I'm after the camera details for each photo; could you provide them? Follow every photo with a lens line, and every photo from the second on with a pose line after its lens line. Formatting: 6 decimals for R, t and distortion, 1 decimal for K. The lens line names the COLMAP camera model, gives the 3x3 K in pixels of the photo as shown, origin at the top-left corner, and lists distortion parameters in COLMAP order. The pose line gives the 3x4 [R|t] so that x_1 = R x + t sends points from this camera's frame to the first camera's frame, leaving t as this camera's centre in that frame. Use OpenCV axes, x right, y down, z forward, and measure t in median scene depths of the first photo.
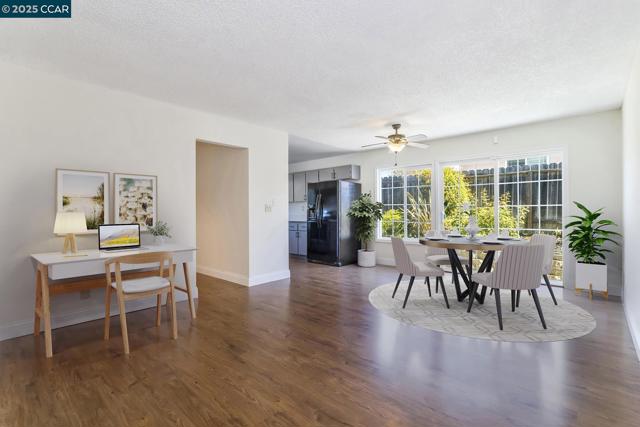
lens RADIAL K [[302.8, 0, 319.6], [0, 302.8, 213.6], [0, 0, 1]] dist [0.004814, 0.000749]
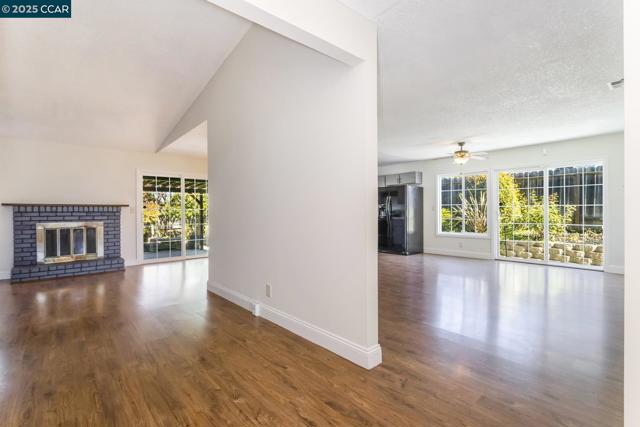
lens RADIAL K [[302.8, 0, 321.2], [0, 302.8, 215.8], [0, 0, 1]] dist [0.004814, 0.000749]
pose [[0.994398, -0.000383, -0.105699, -0.141305], [0.001673, 0.999925, 0.012121, -0.001195], [0.105687, -0.012230, 0.994324, -0.237124]]
